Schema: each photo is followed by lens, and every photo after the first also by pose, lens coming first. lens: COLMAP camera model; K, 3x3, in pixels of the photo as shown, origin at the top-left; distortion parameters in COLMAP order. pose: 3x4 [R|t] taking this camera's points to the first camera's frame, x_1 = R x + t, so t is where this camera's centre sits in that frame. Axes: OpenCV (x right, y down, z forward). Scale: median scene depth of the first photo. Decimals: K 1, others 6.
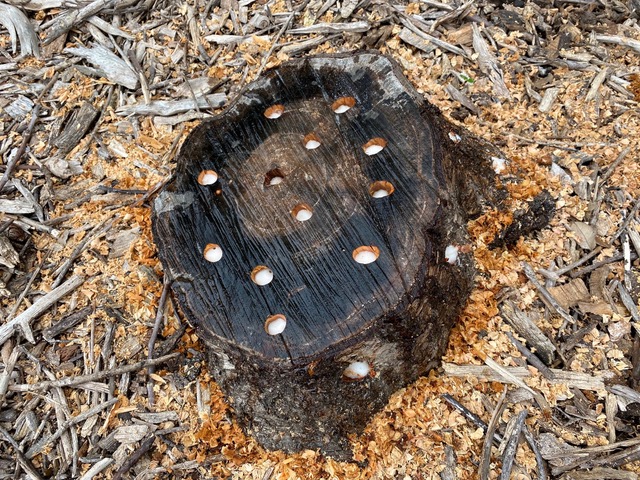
lens RADIAL K [[484.5, 0, 322.6], [0, 484.5, 237.1], [0, 0, 1]] dist [0.000974, 0.002439]
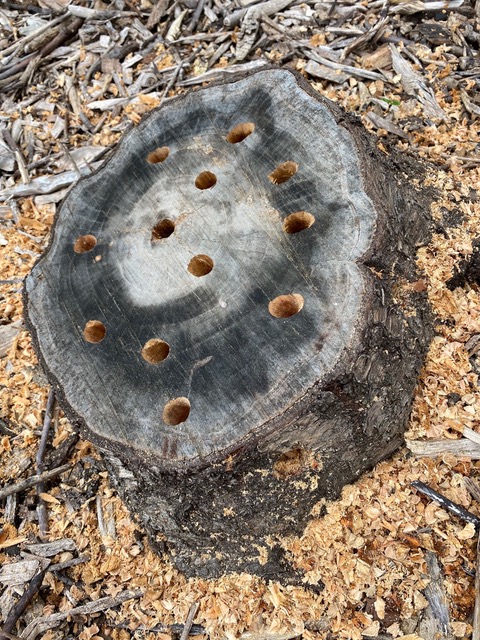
lens RADIAL K [[484.5, 0, 237.1], [0, 484.5, 323.6], [0, 0, 1]] dist [0.000974, 0.002439]
pose [[0.991886, -0.116660, -0.050526, 0.039333], [0.114925, 0.992722, -0.035987, 0.066135], [0.054357, 0.029889, 0.998074, 0.200461]]
